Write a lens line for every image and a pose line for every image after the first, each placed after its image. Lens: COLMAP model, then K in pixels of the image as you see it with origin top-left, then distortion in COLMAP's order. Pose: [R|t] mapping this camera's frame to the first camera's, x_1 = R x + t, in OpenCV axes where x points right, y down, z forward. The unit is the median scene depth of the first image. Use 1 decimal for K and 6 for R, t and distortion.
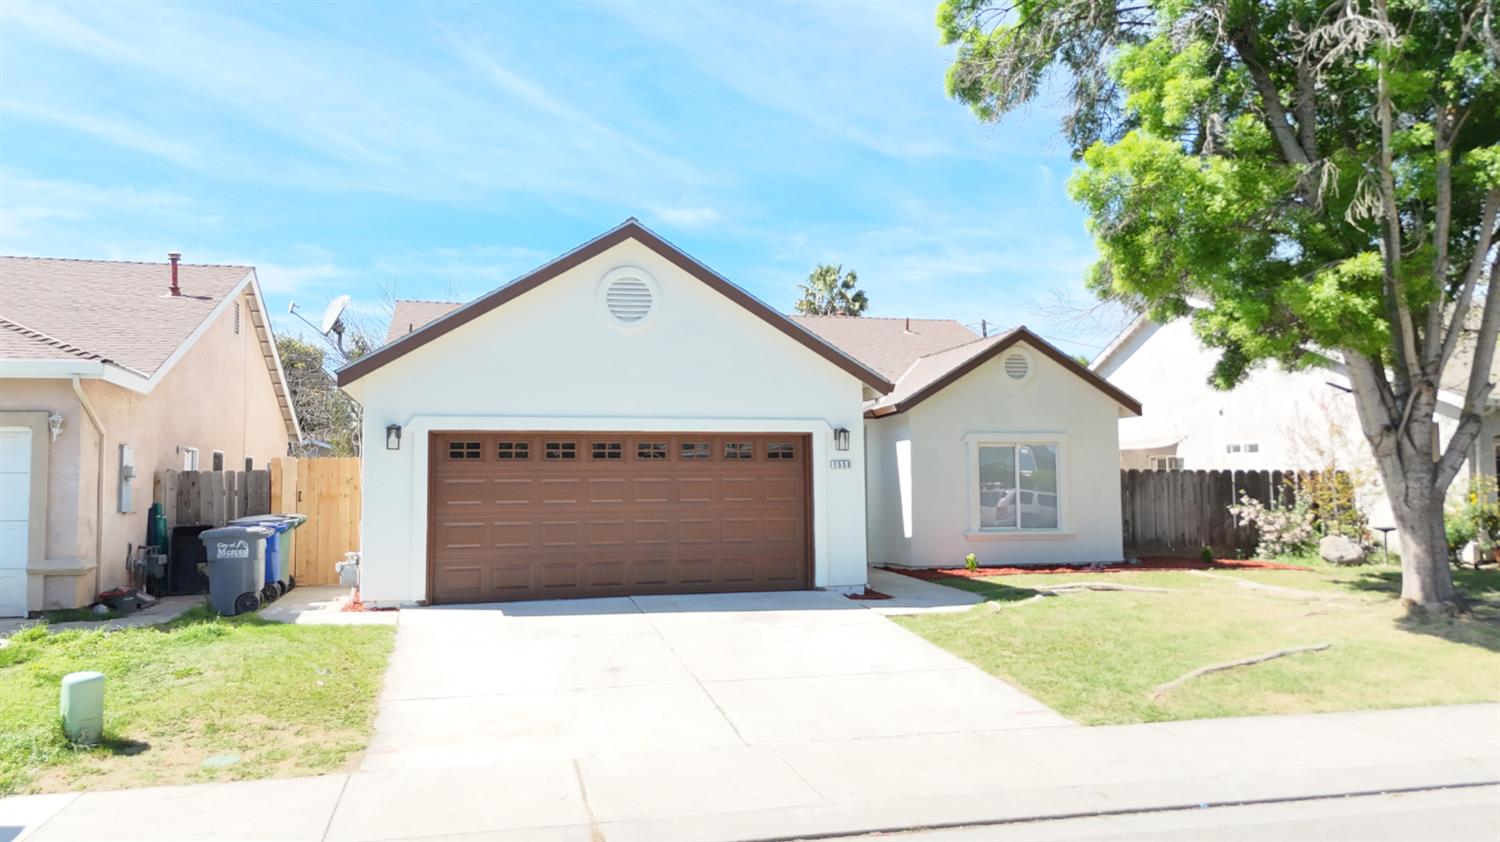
lens RADIAL K [[1110.8, 0, 746.6], [0, 1110.8, 420.5], [0, 0, 1]] dist [0.031036, -0.000709]
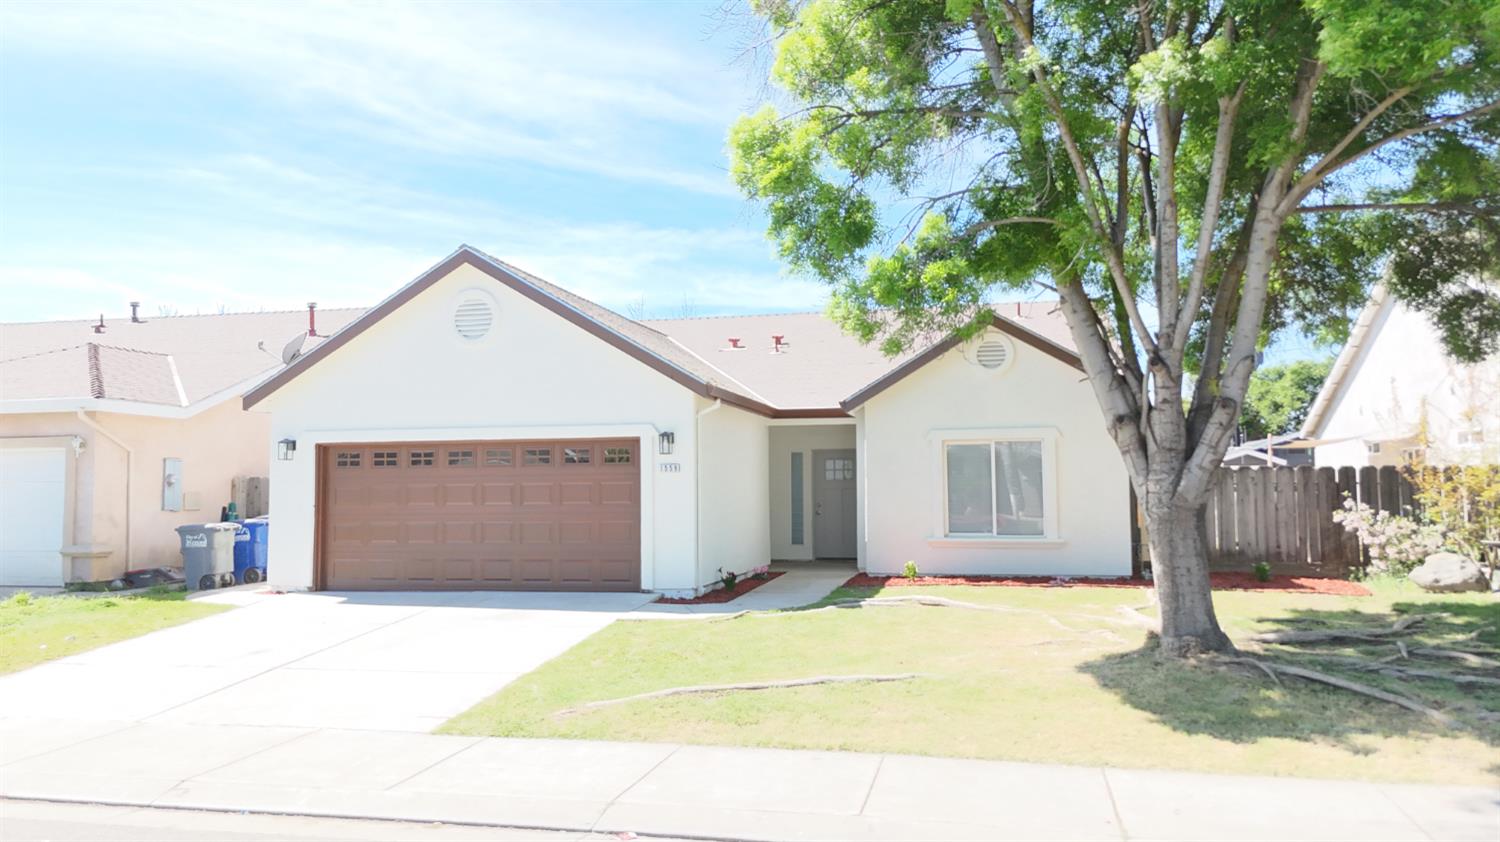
lens RADIAL K [[1110.8, 0, 746.6], [0, 1110.8, 420.5], [0, 0, 1]] dist [0.031036, -0.000709]
pose [[0.889427, -0.028574, -0.456184, 0.666586], [0.029845, 0.999545, -0.004419, 0.003576], [0.456102, -0.009685, 0.889875, 0.154841]]
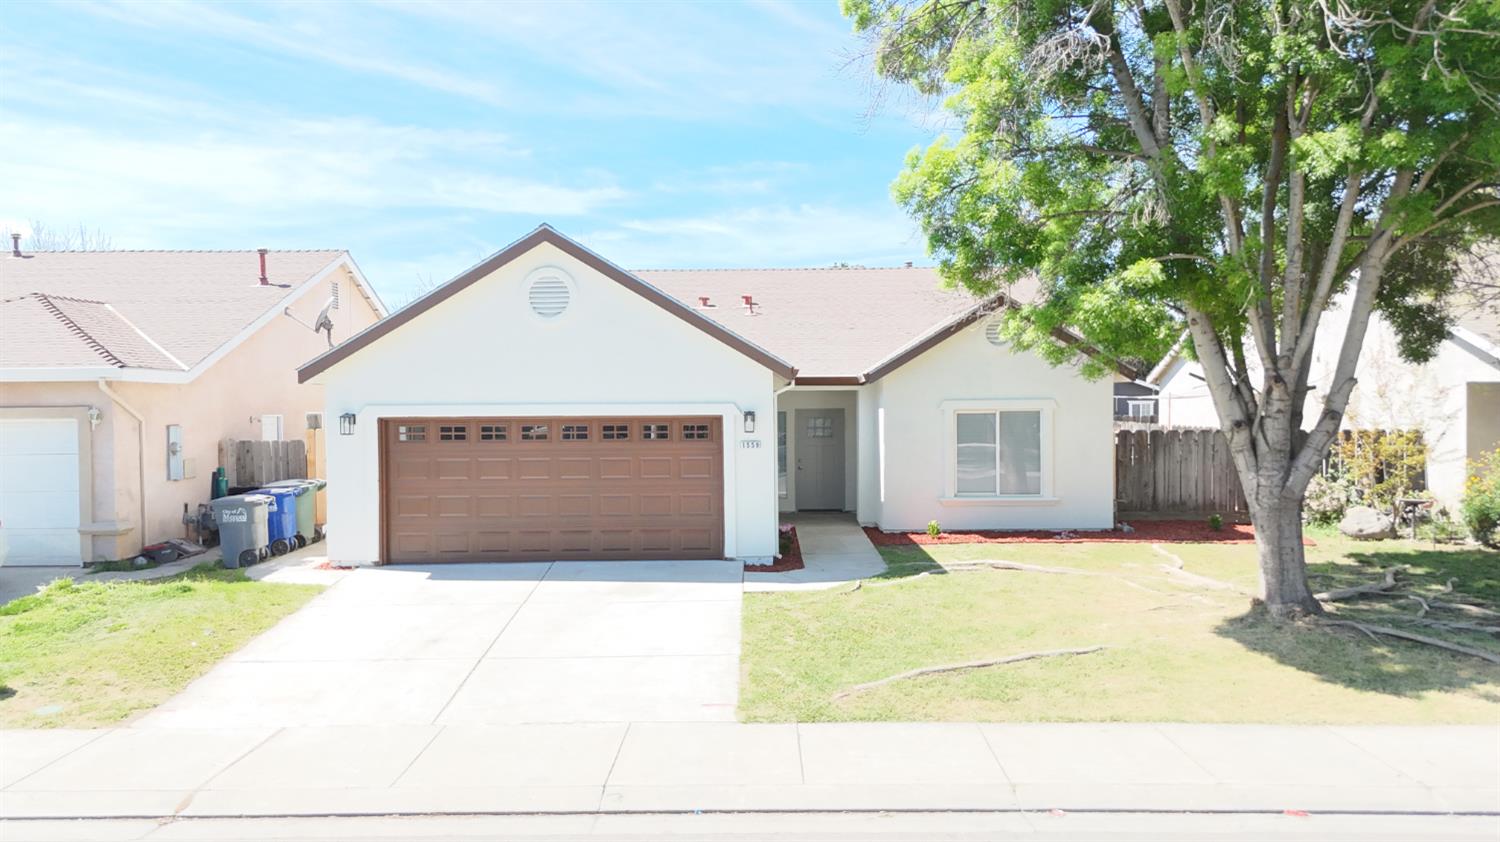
lens RADIAL K [[1105.7, 0, 750.0], [0, 1105.7, 421.0], [0, 0, 1]] dist [0.031426, -0.006319]
pose [[0.968879, 0.005058, -0.247482, 0.382722], [0.015733, 0.996511, 0.081963, -0.077201], [0.247033, -0.083306, 0.965419, -0.028212]]
